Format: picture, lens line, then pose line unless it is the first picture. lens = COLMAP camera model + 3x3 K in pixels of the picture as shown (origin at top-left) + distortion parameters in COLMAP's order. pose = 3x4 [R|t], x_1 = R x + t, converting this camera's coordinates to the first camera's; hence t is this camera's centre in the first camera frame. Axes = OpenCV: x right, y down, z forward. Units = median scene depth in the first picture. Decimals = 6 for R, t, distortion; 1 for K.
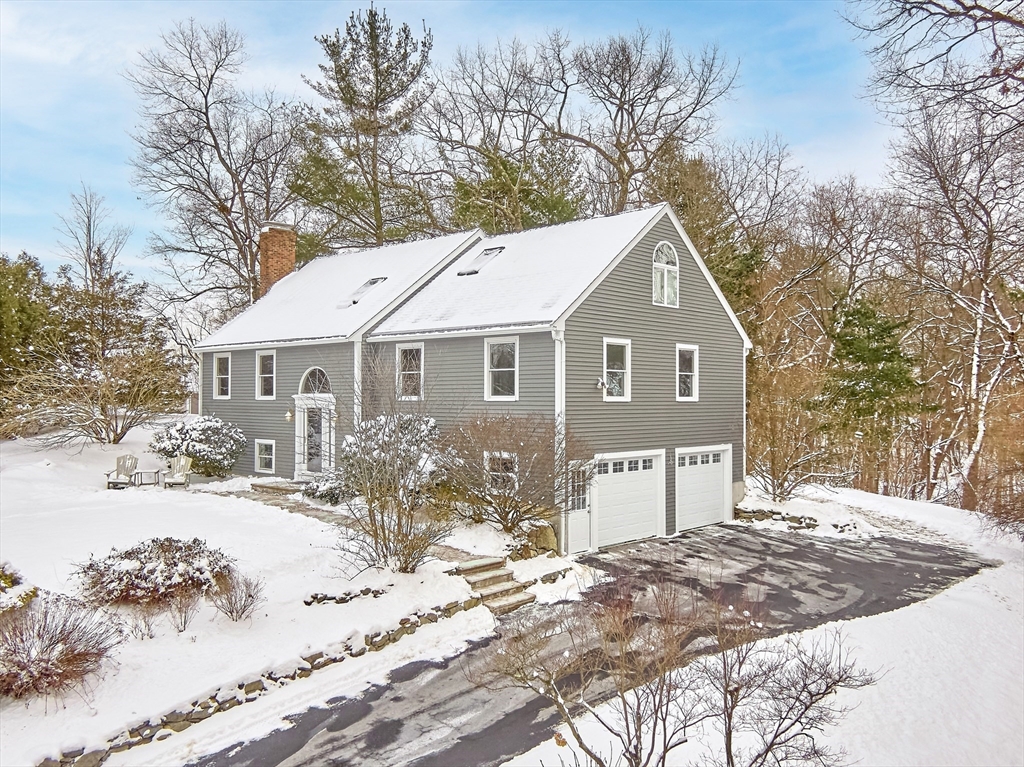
lens RADIAL K [[858.3, 0, 515.5], [0, 858.3, 382.9], [0, 0, 1]] dist [0.023152, -0.003926]
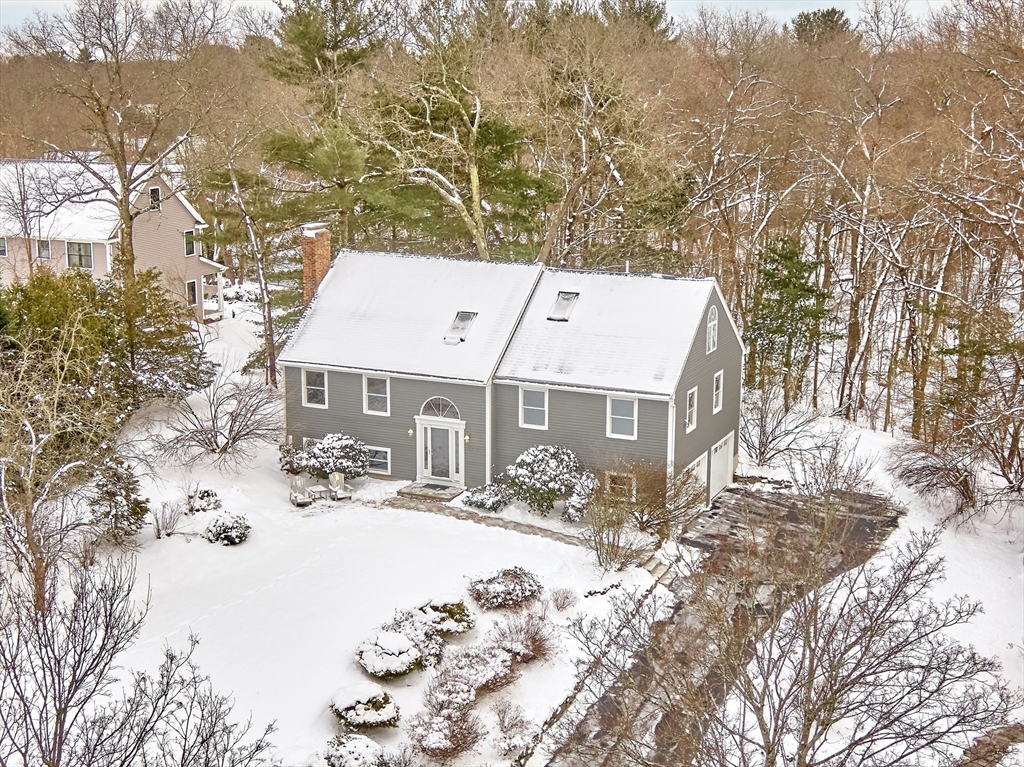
lens RADIAL K [[1467.3, 0, 516.2], [0, 1467.3, 382.5], [0, 0, 1]] dist [-0.023092, 0.000000]
pose [[0.950848, -0.063609, 0.303053, -0.791043], [-0.007007, 0.974004, 0.226422, -0.536301], [-0.309578, -0.217417, 0.925684, -1.039266]]
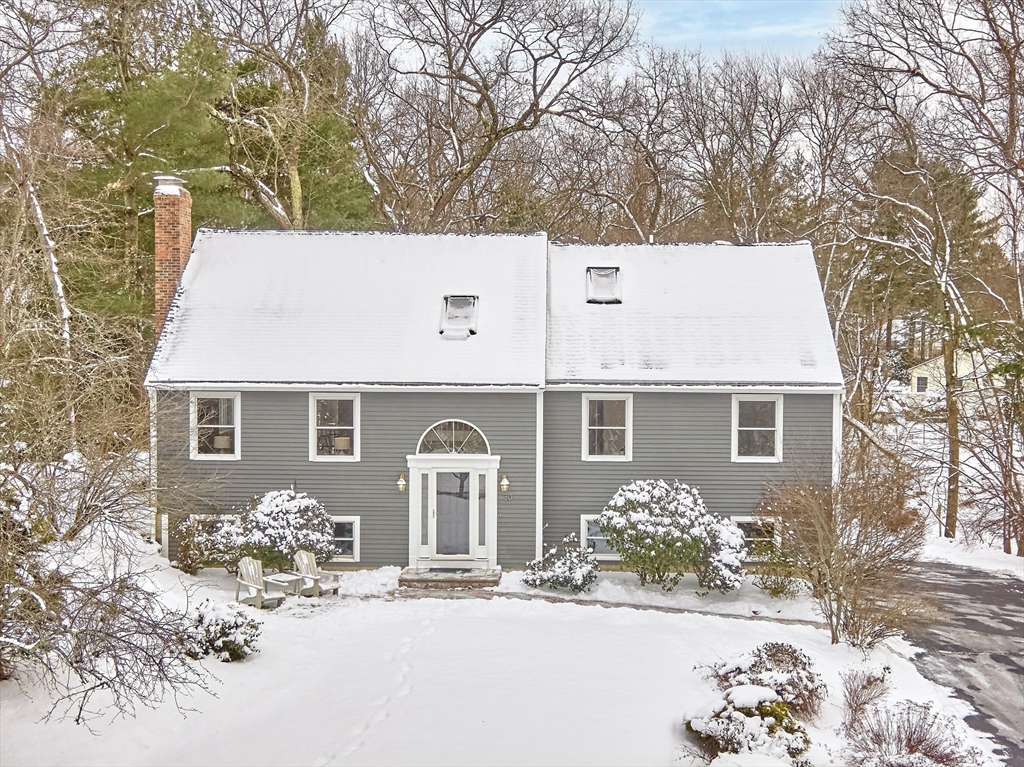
lens RADIAL K [[1467.3, 0, 510.5], [0, 1467.3, 384.2], [0, 0, 1]] dist [-0.023092, 0.000000]
pose [[0.758907, -0.027812, 0.650605, -1.069179], [-0.013808, 0.998176, 0.058778, -0.131040], [-0.651052, -0.053591, 0.757139, -0.030092]]
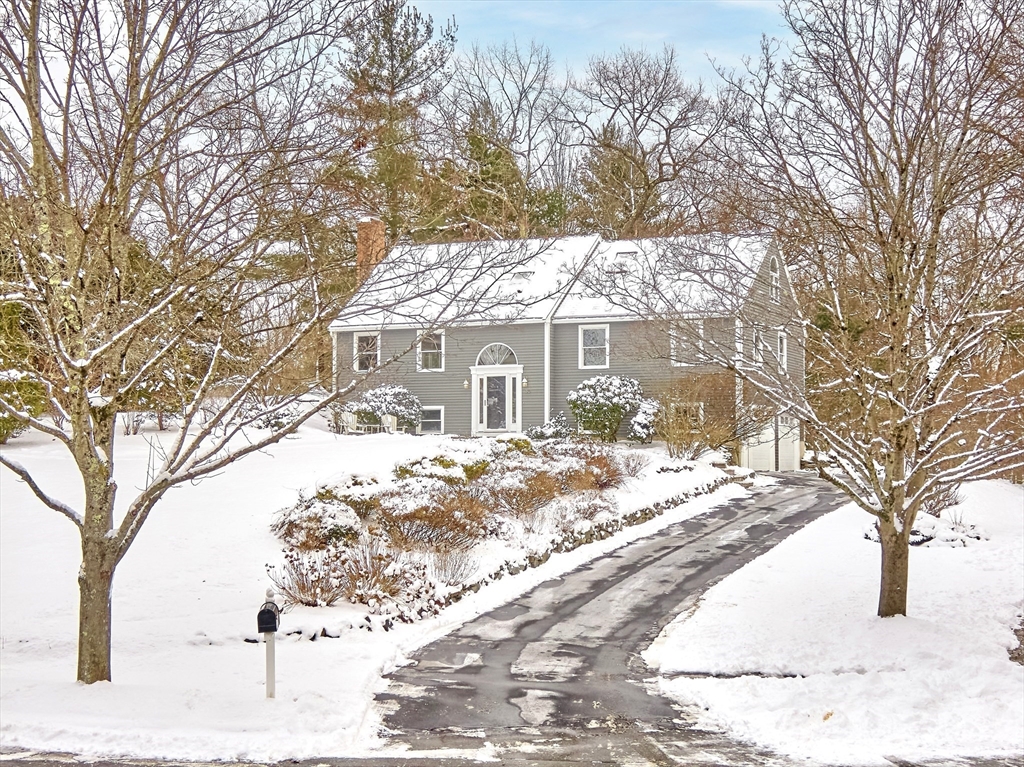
lens RADIAL K [[1467.3, 0, 507.3], [0, 1467.3, 384.0], [0, 0, 1]] dist [-0.023092, 0.000000]
pose [[0.956327, 0.018737, 0.291697, -0.842304], [-0.007406, 0.999176, -0.039904, 0.124819], [-0.292204, 0.036001, 0.955678, -1.018079]]
